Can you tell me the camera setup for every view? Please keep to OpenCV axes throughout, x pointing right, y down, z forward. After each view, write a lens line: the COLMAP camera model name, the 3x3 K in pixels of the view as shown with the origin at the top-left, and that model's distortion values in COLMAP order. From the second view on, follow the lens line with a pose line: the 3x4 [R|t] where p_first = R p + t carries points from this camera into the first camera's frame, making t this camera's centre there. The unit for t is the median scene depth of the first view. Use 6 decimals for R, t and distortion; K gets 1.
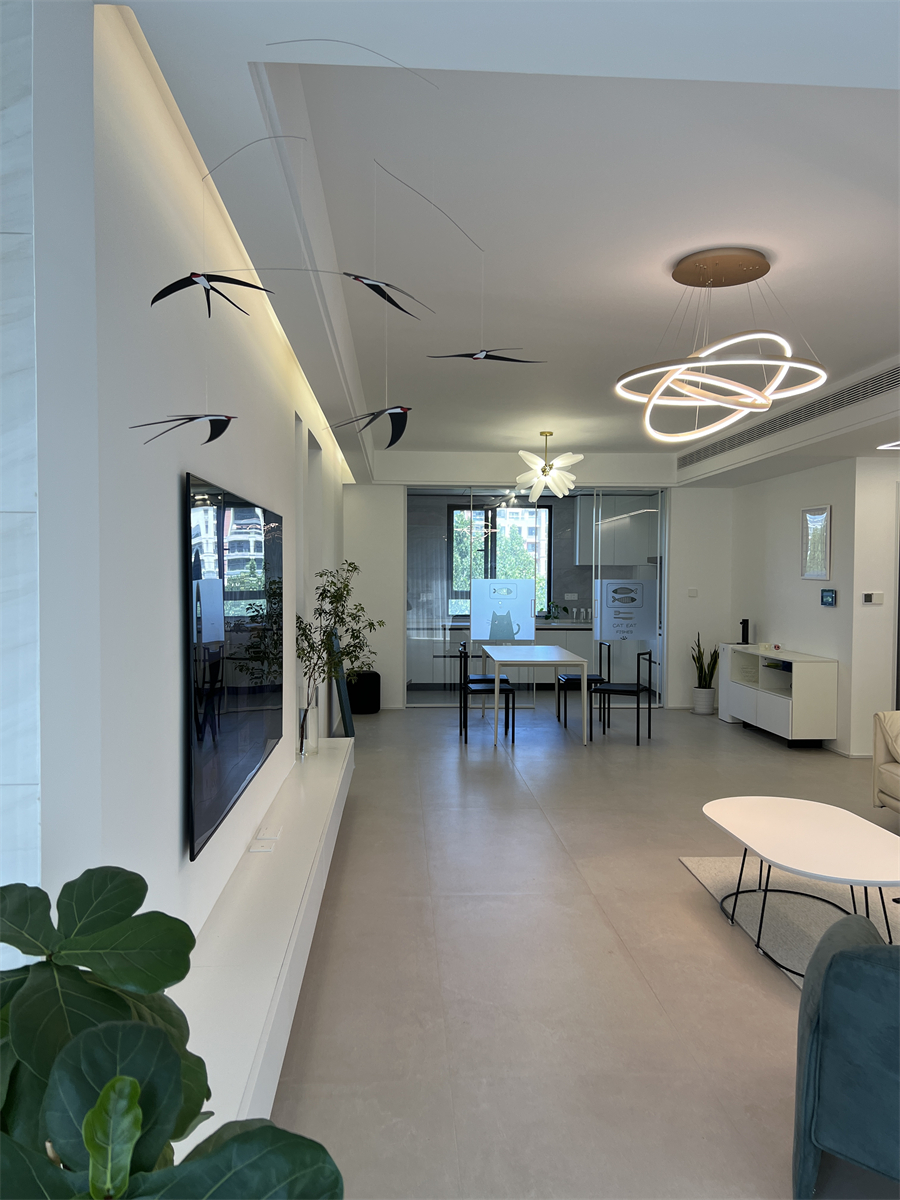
lens RADIAL K [[893.1, 0, 450.0], [0, 893.1, 600.0], [0, 0, 1]] dist [0.079155, -0.155815]
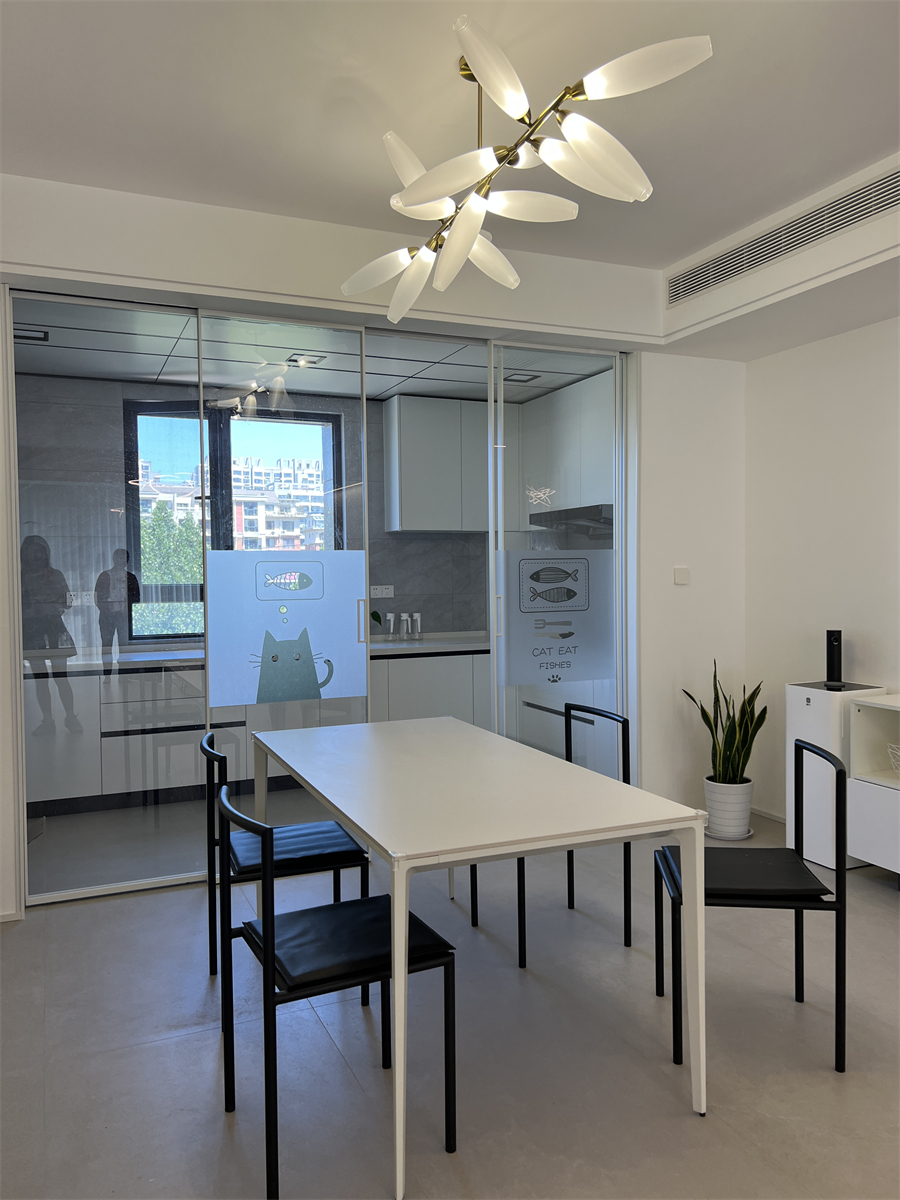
lens RADIAL K [[912.1, 0, 450.0], [0, 912.1, 600.0], [0, 0, 1]] dist [0.070074, 0.000974]
pose [[0.937324, -0.026493, 0.347451, -0.018191], [0.025169, 0.999649, 0.008324, -0.003085], [-0.347549, 0.000942, 0.937661, 0.679880]]
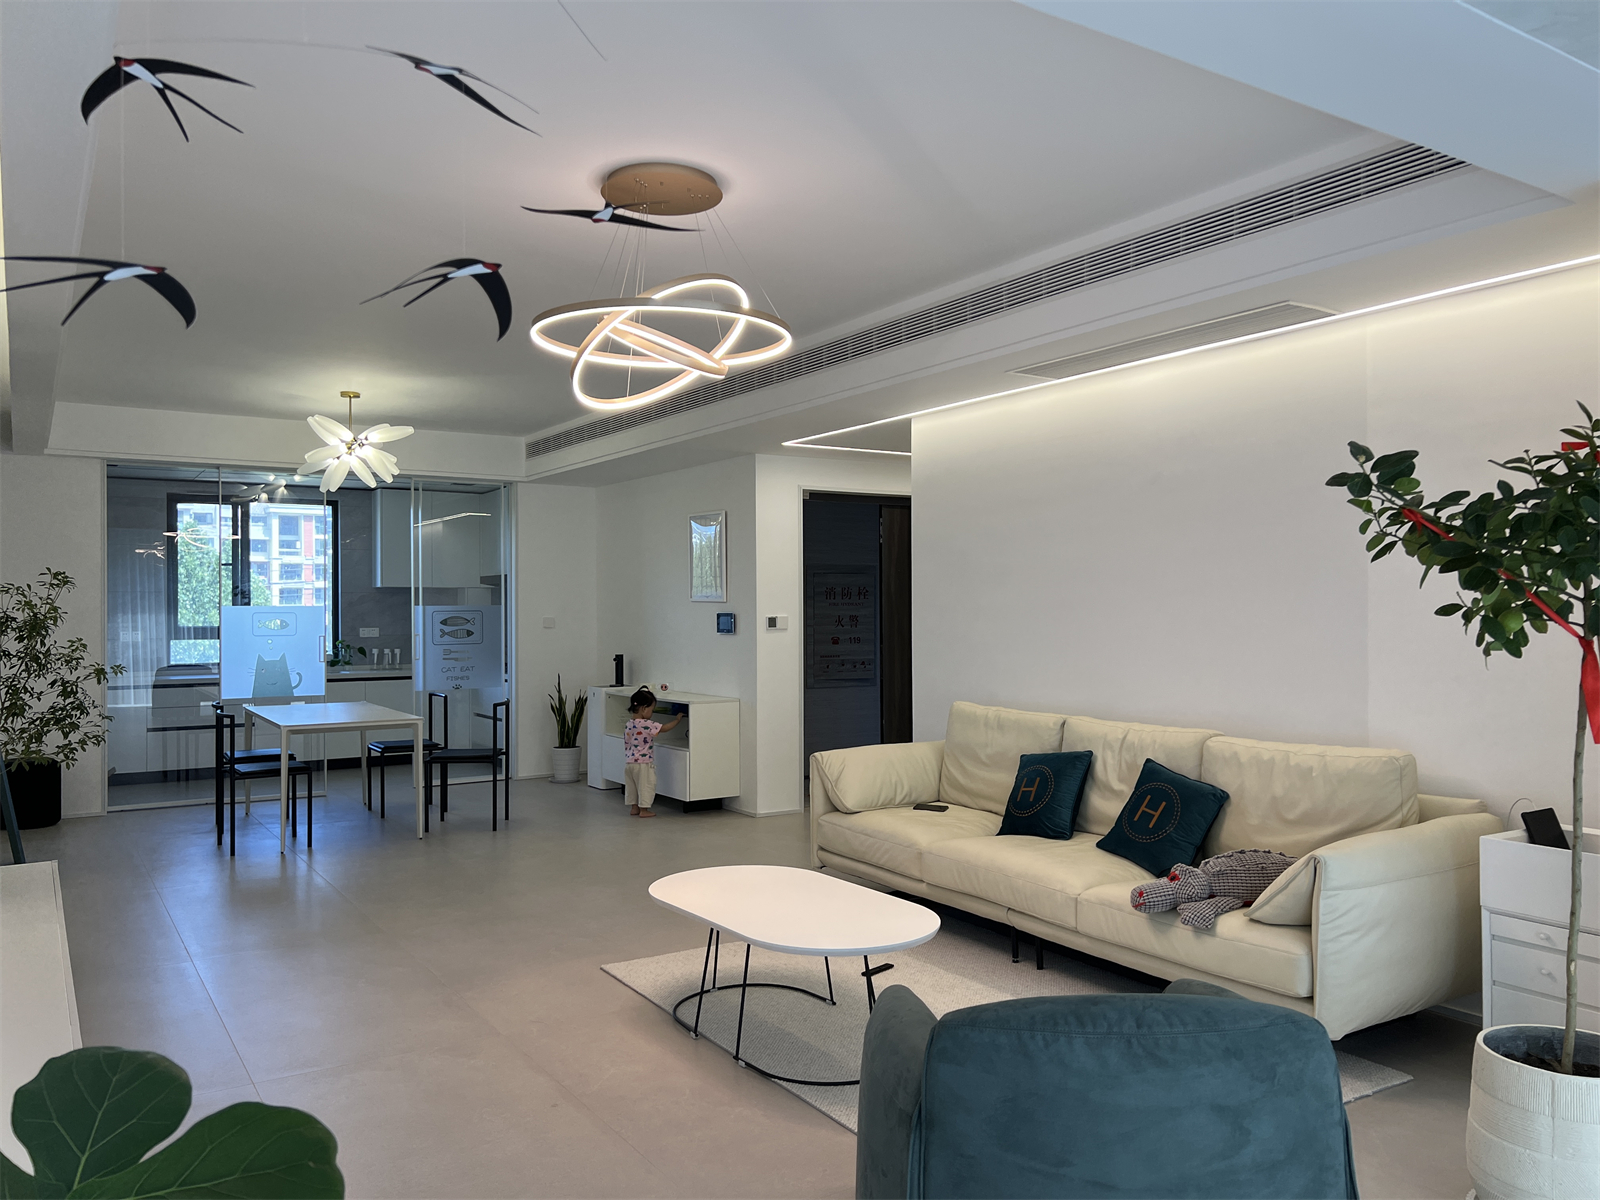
lens RADIAL K [[1190.8, 0, 800.0], [0, 1190.8, 600.0], [0, 0, 1]] dist [0.079155, -0.155815]
pose [[0.869485, -0.006331, 0.493918, -0.049233], [0.023896, 0.999286, -0.029258, 0.008784], [-0.493380, 0.037242, 0.869016, 0.024344]]
